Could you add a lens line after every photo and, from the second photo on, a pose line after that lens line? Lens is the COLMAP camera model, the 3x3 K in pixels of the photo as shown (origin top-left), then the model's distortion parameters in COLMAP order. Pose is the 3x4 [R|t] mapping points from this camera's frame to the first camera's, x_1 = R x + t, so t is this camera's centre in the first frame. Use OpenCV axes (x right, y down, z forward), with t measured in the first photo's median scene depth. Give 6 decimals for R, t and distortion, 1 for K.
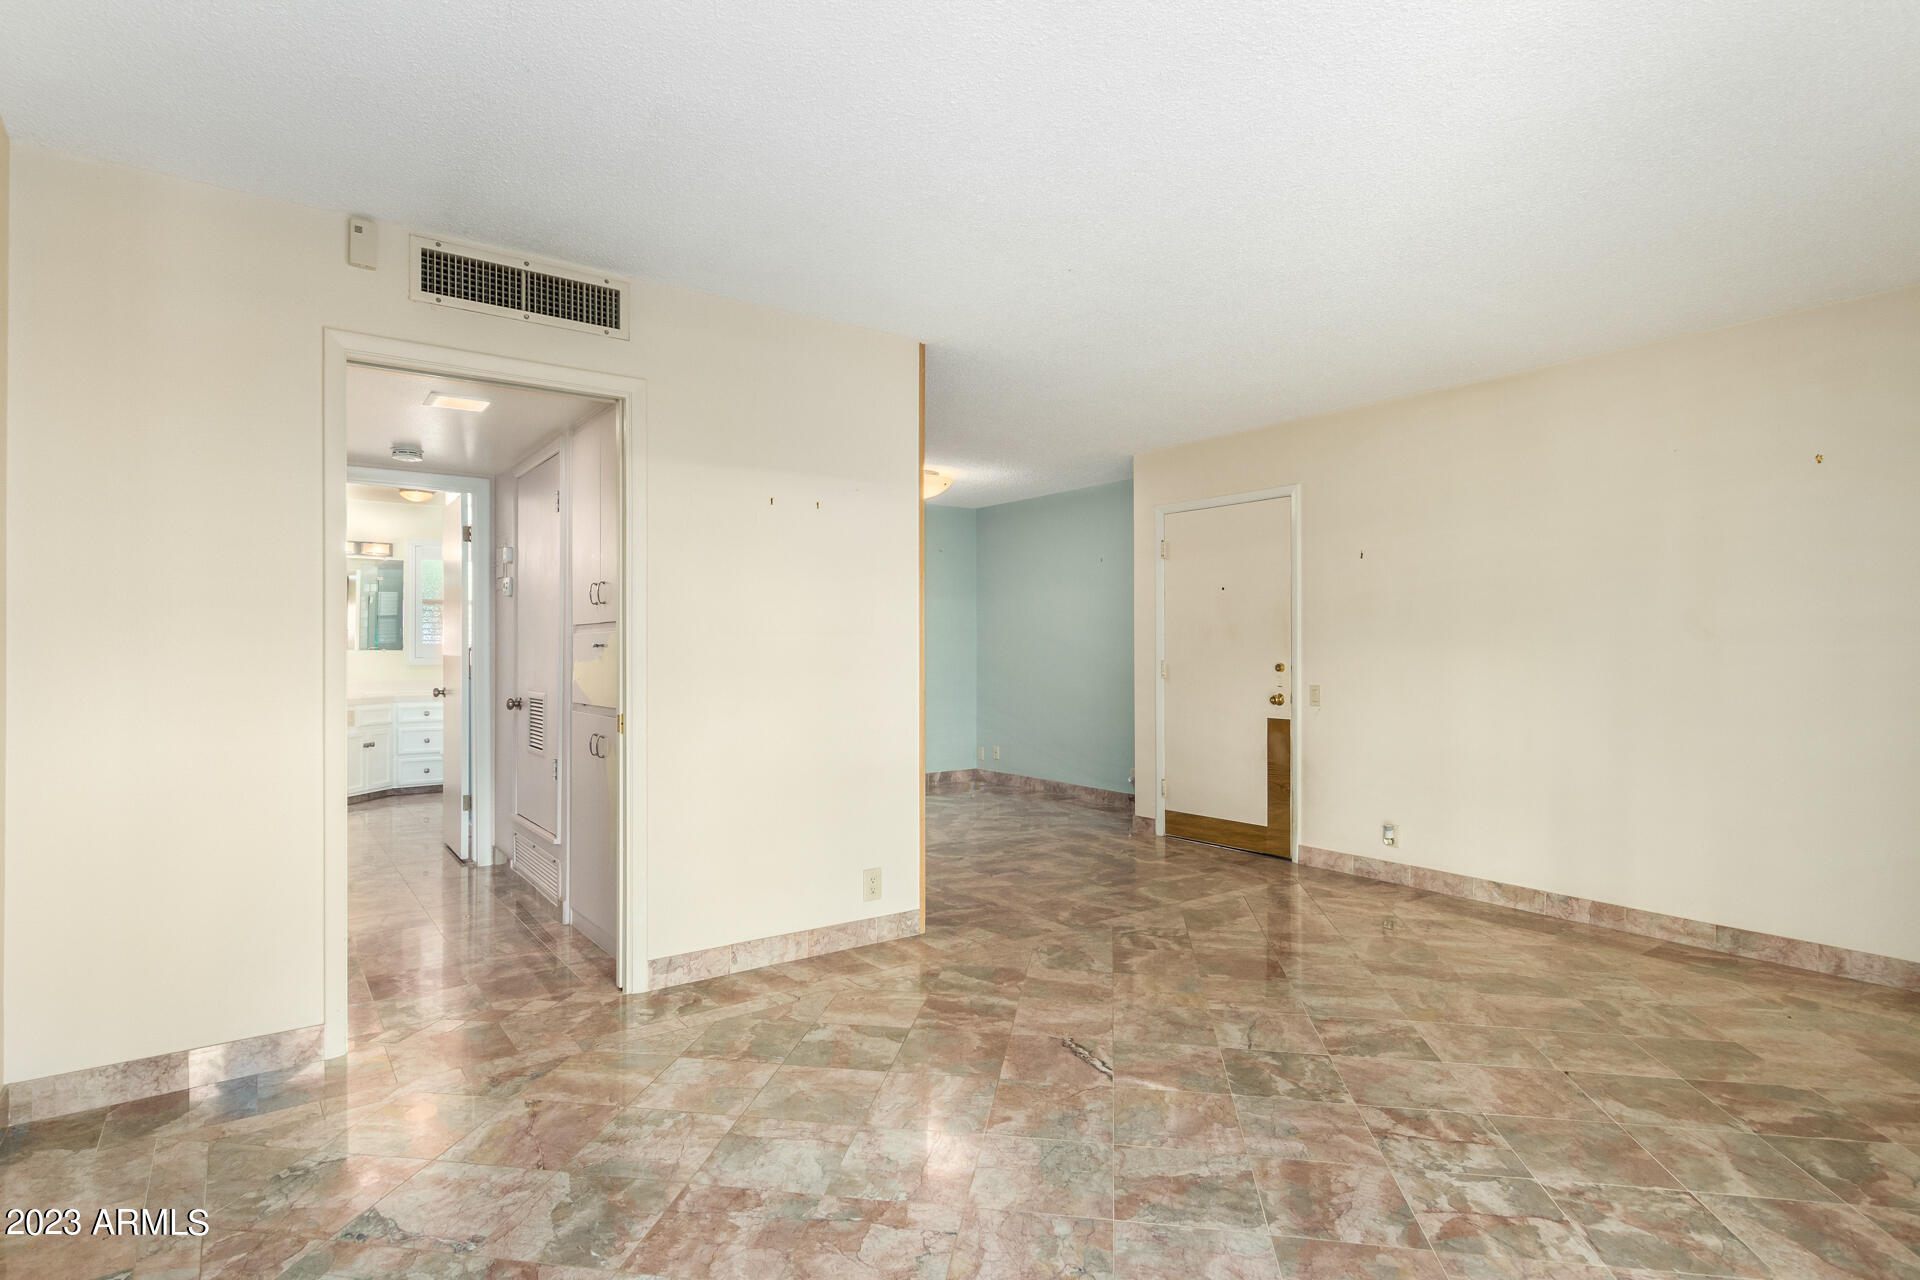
lens RADIAL K [[975.3, 0, 961.8], [0, 975.3, 645.0], [0, 0, 1]] dist [0.002965, -0.000698]
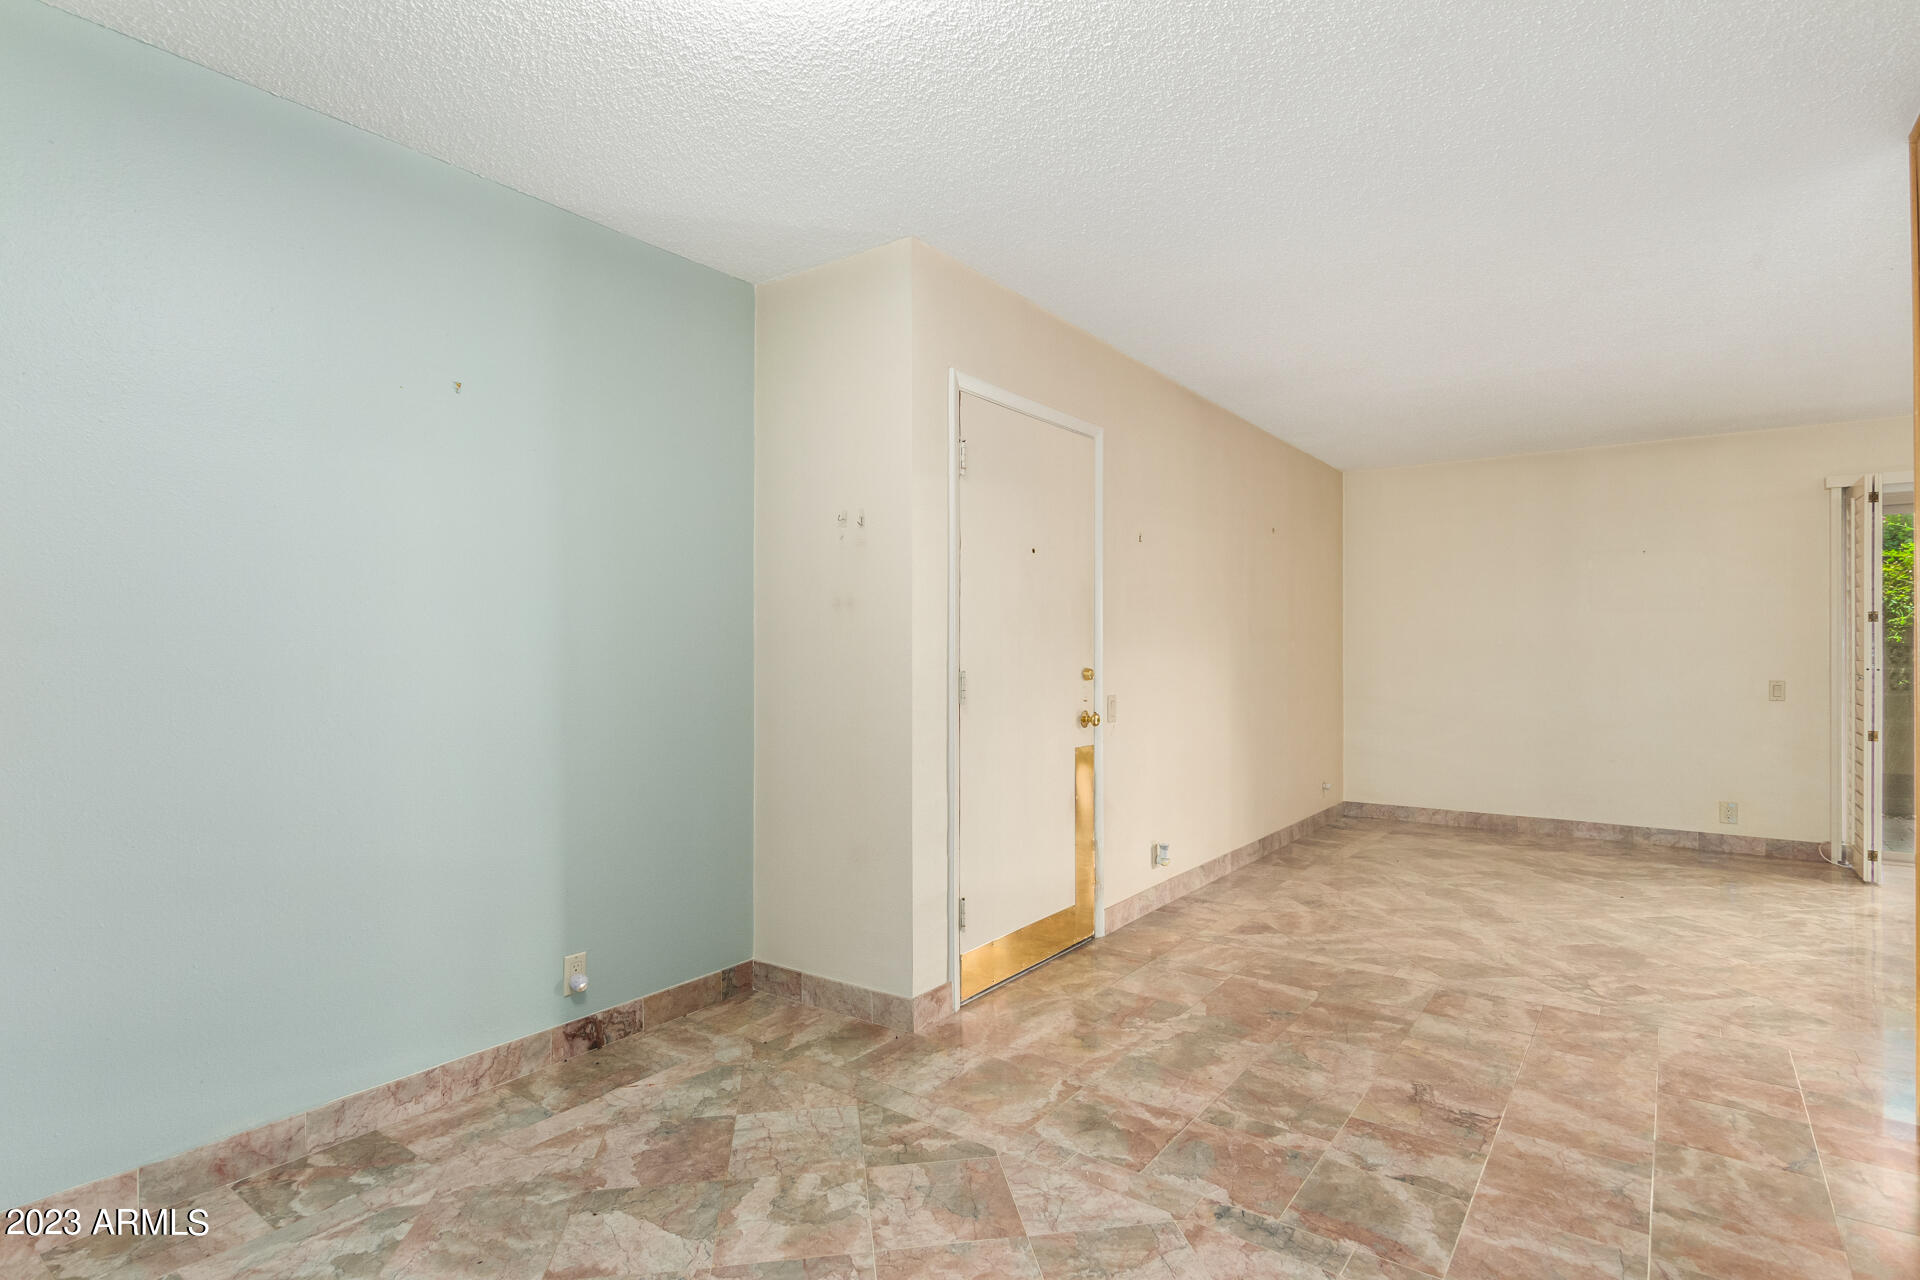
lens RADIAL K [[975.3, 0, 964.1], [0, 975.3, 641.5], [0, 0, 1]] dist [0.002965, -0.000698]
pose [[-0.299480, 0.006984, 0.954077, -0.593207], [-0.002489, 0.999964, -0.008101, 0.009985], [-0.954099, -0.004801, -0.299452, 2.345663]]
